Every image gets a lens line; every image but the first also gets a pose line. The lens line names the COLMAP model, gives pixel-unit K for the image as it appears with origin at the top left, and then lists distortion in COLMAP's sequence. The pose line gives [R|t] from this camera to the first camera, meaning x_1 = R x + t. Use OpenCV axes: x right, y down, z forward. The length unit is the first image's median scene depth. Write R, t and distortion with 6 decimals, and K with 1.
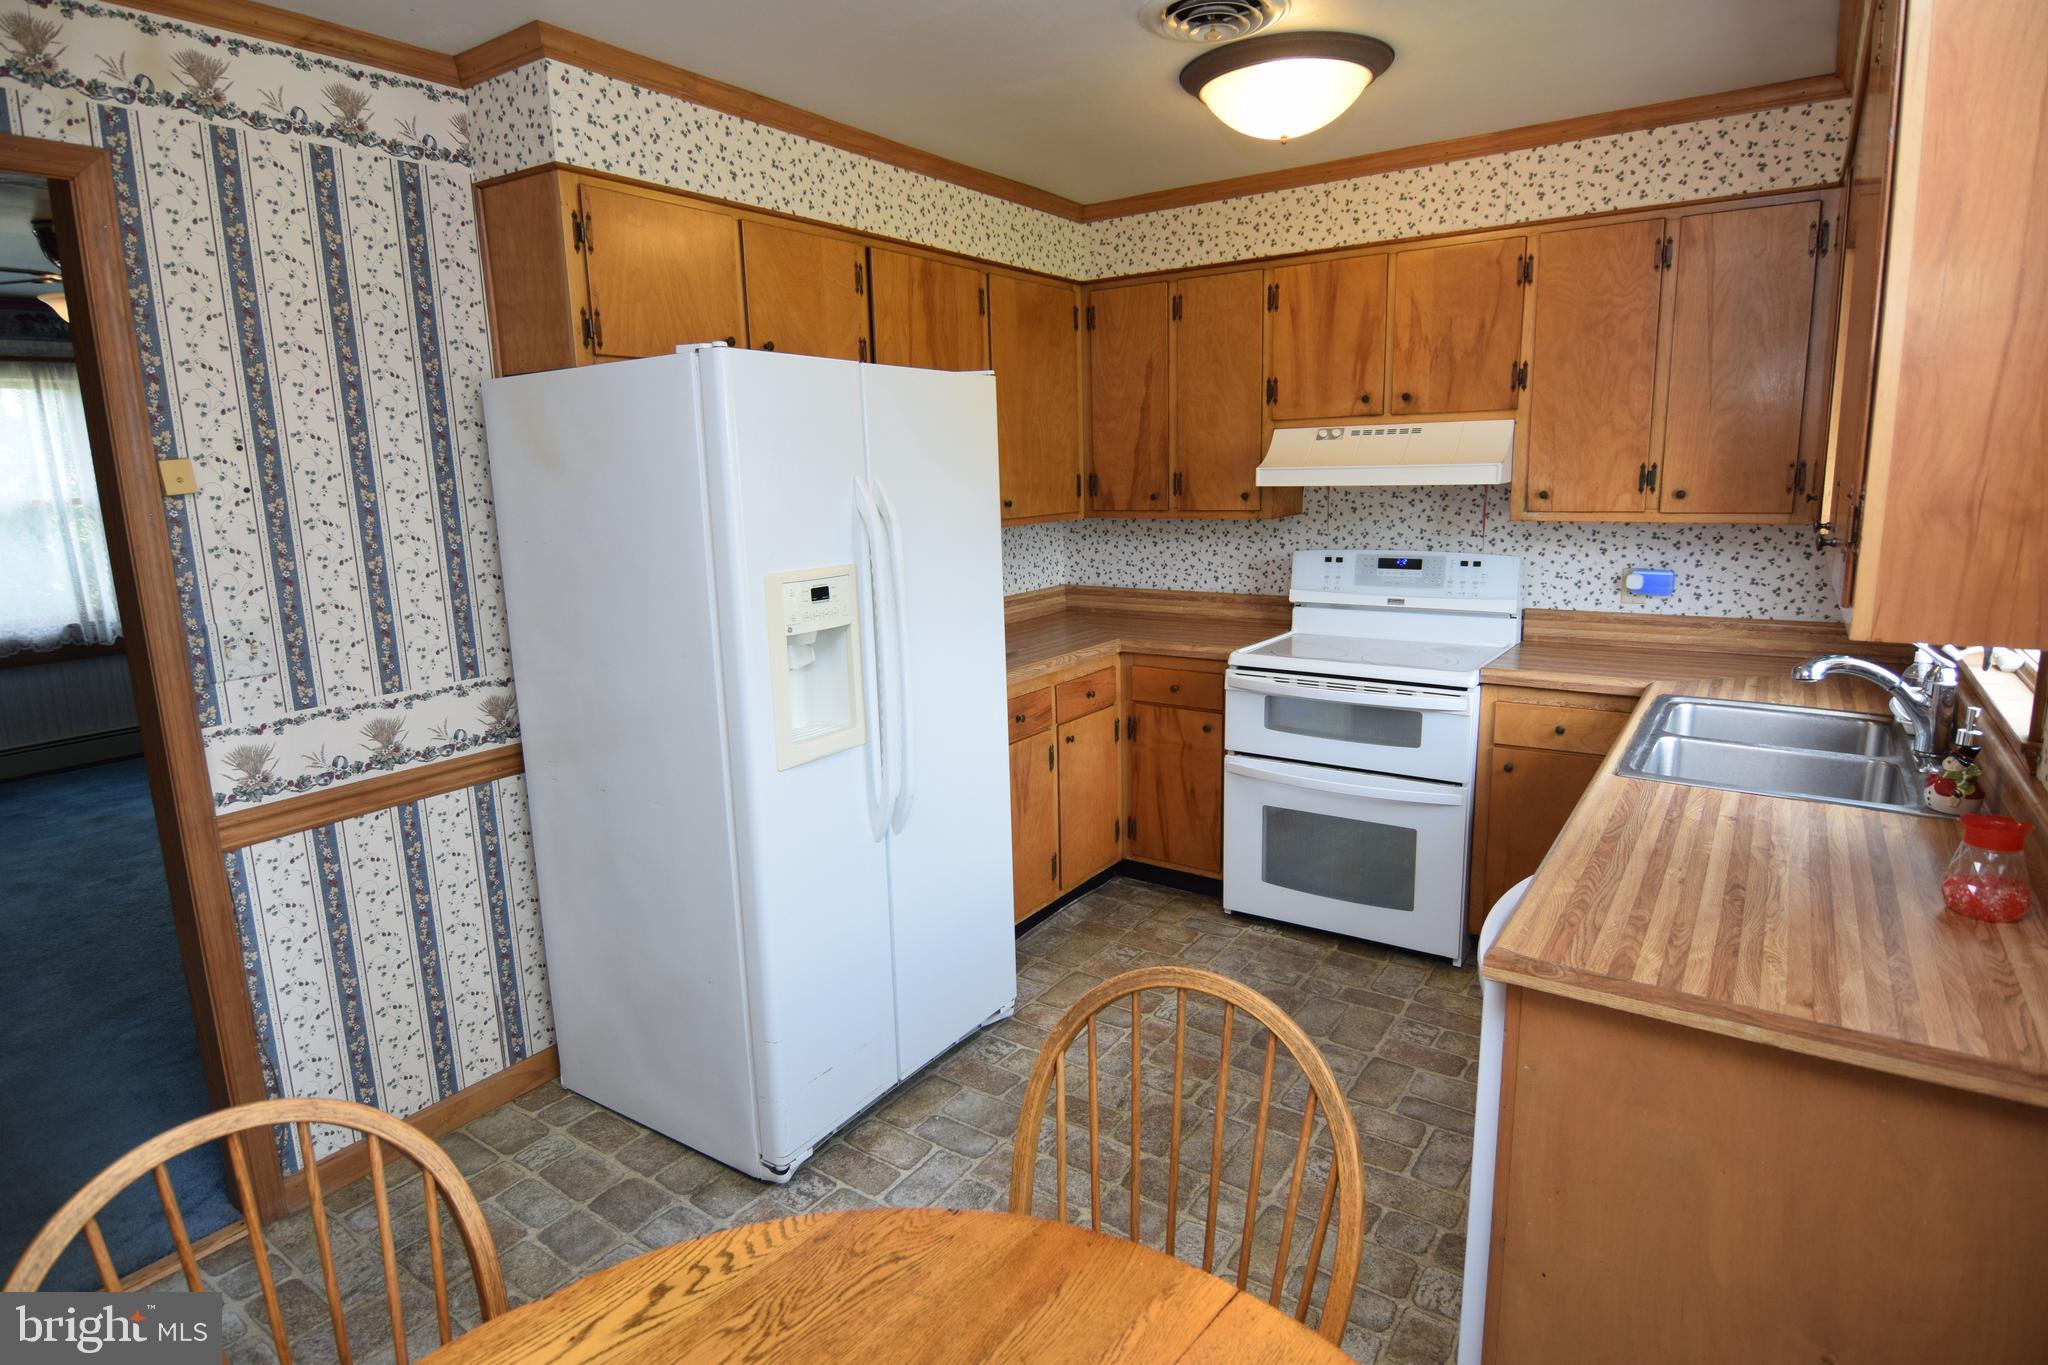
lens RADIAL K [[1089.6, 0, 1015.4], [0, 1089.6, 669.1], [0, 0, 1]] dist [0.004459, -0.017495]
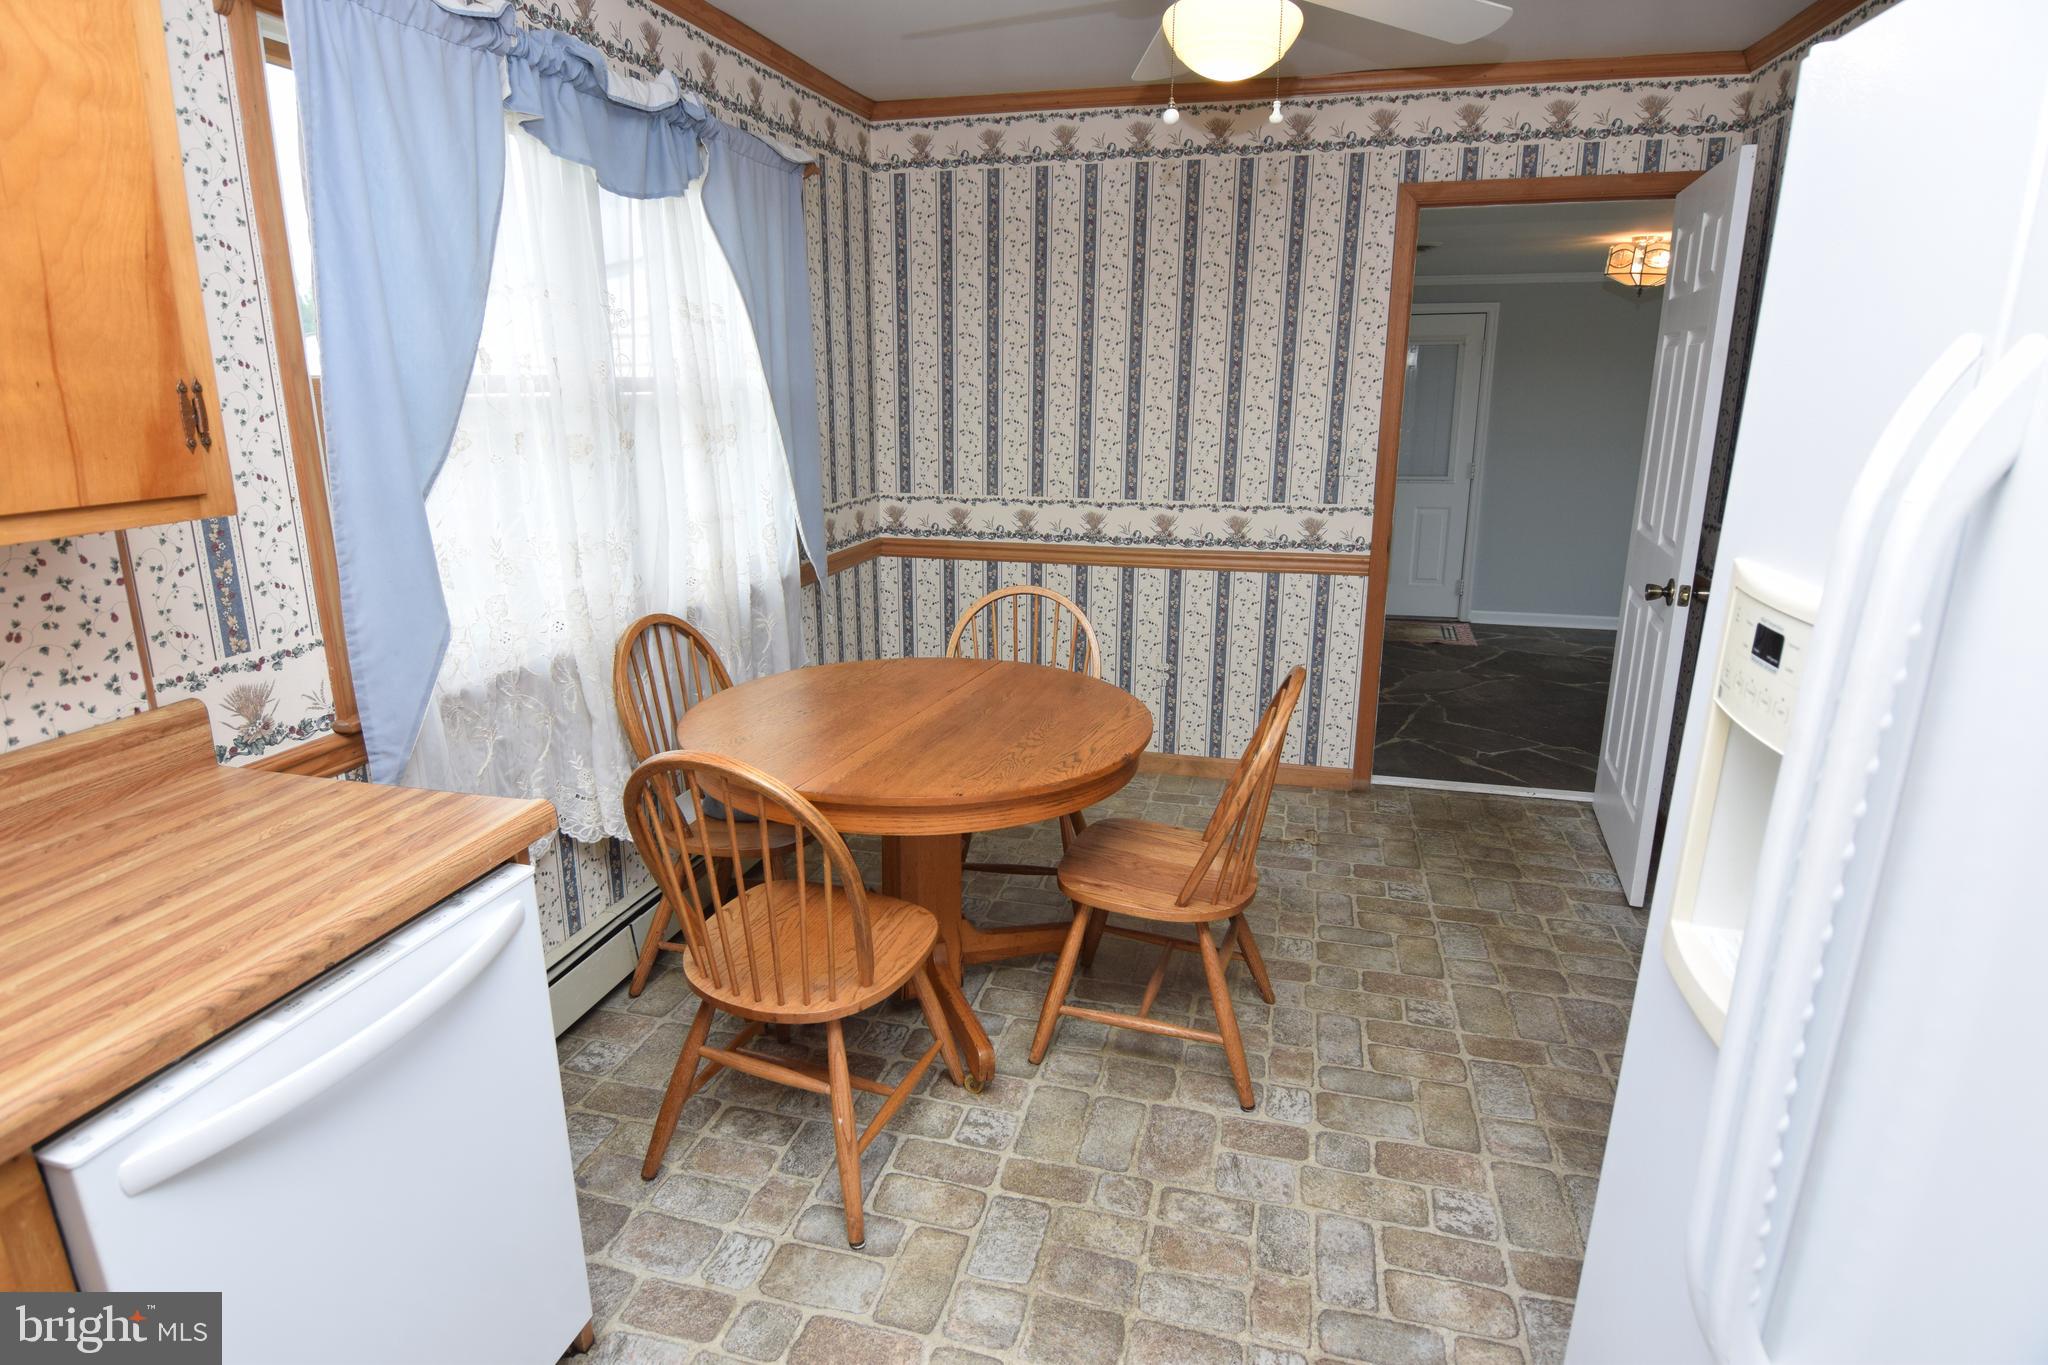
lens RADIAL K [[1089.6, 0, 1015.4], [0, 1089.6, 669.1], [0, 0, 1]] dist [0.004459, -0.017495]
pose [[-0.938459, 0.108416, -0.327934, 0.142493], [-0.044458, 0.903642, 0.425975, -0.149333], [0.342518, 0.414340, -0.843211, 0.851151]]
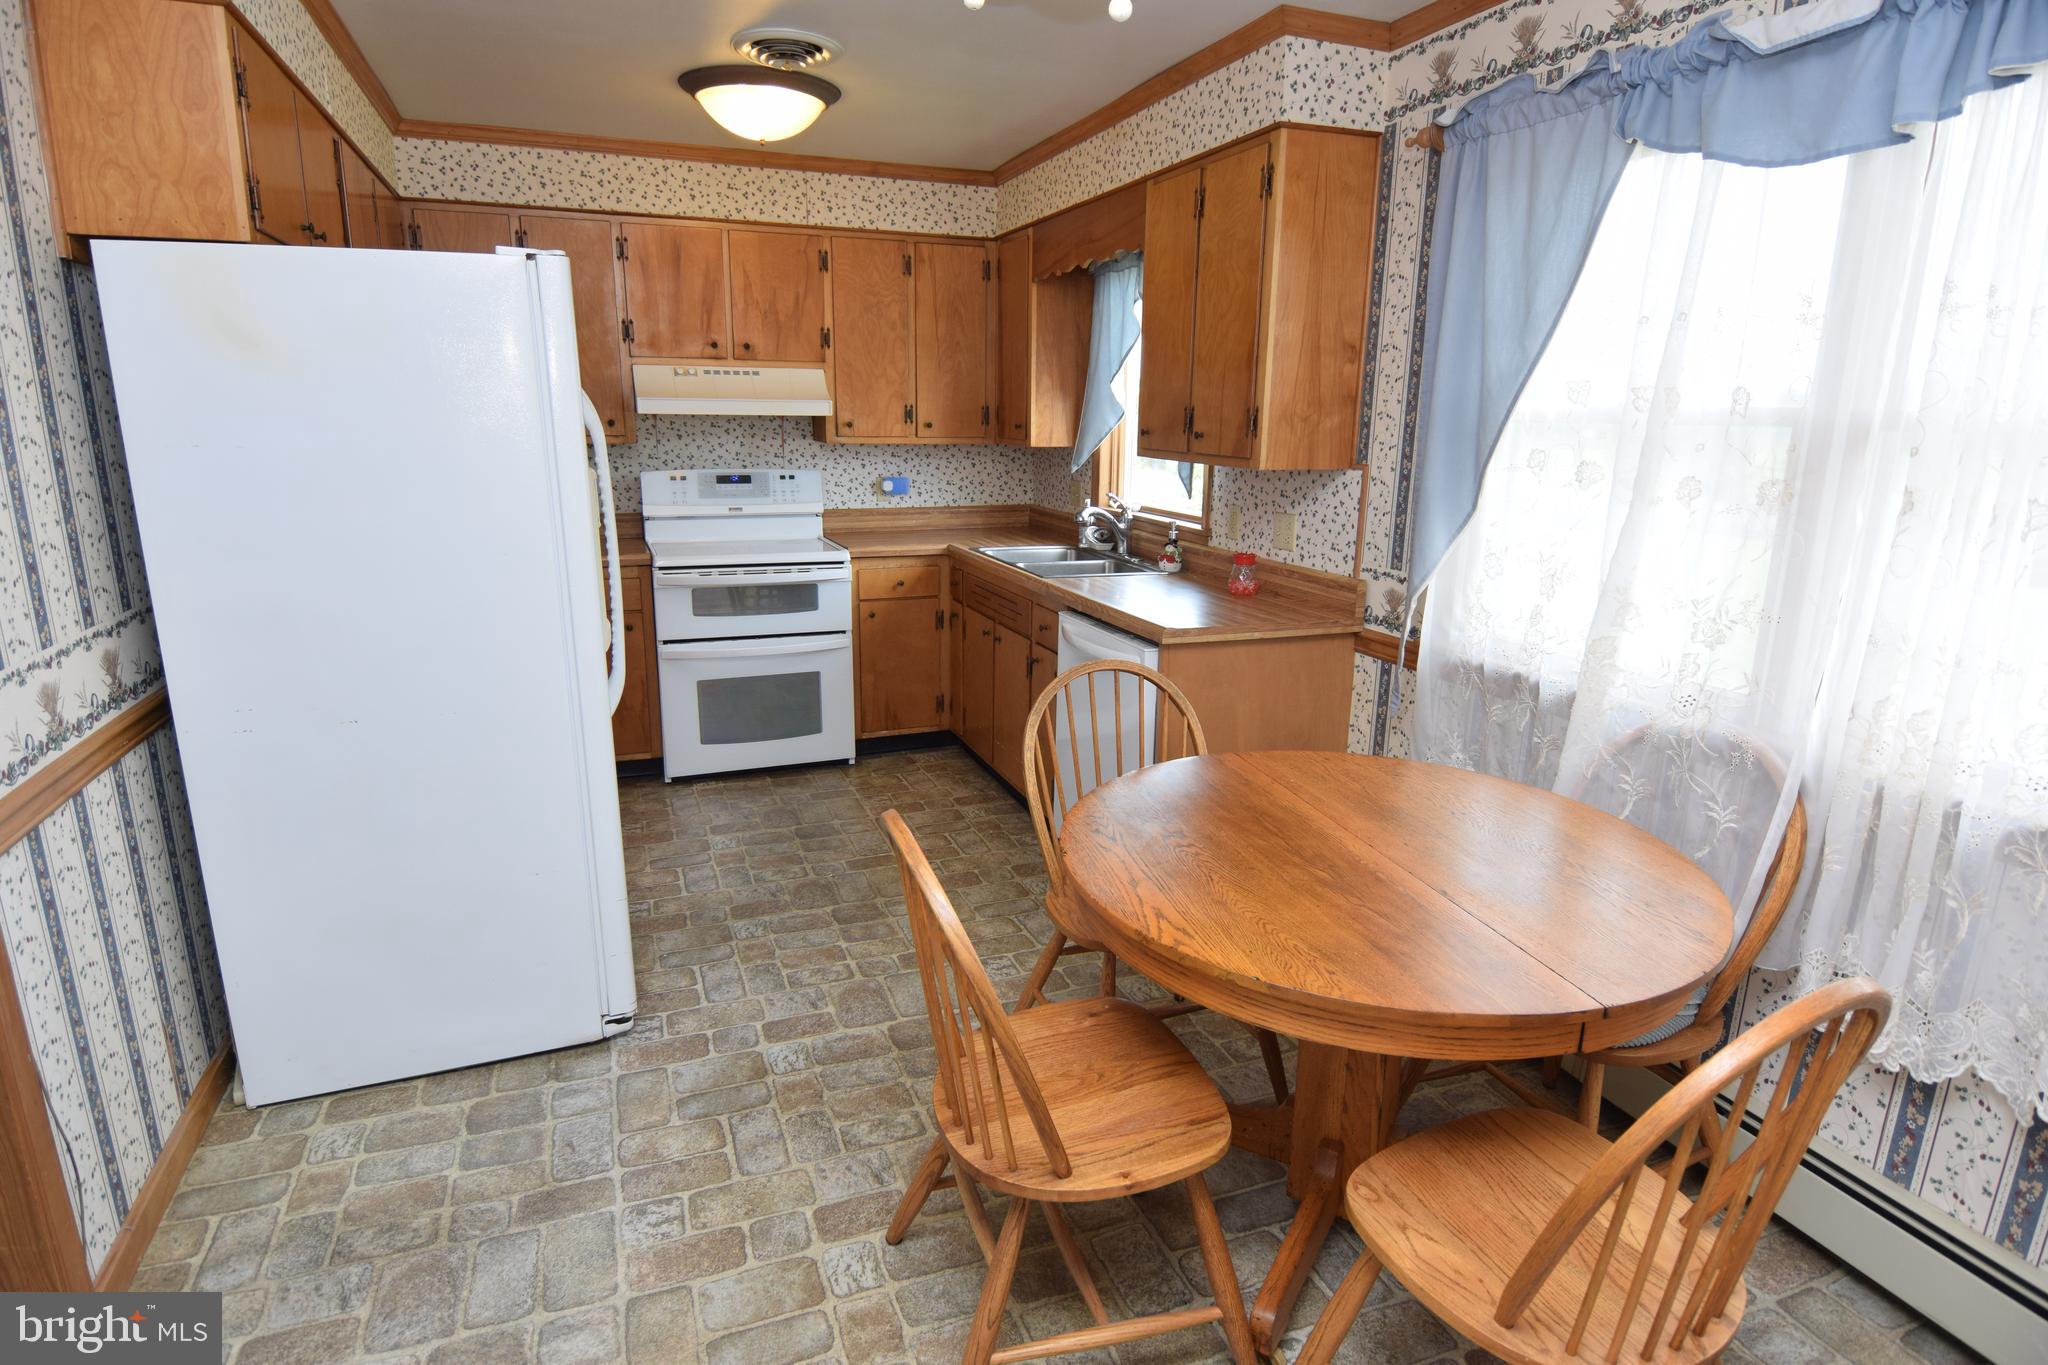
lens RADIAL K [[1089.6, 0, 1015.4], [0, 1089.6, 669.1], [0, 0, 1]] dist [0.004459, -0.017495]
pose [[0.561571, -0.159822, 0.811847, -0.592409], [0.127061, 0.986188, 0.106252, 0.030894], [-0.817615, 0.043487, 0.574121, 0.020109]]
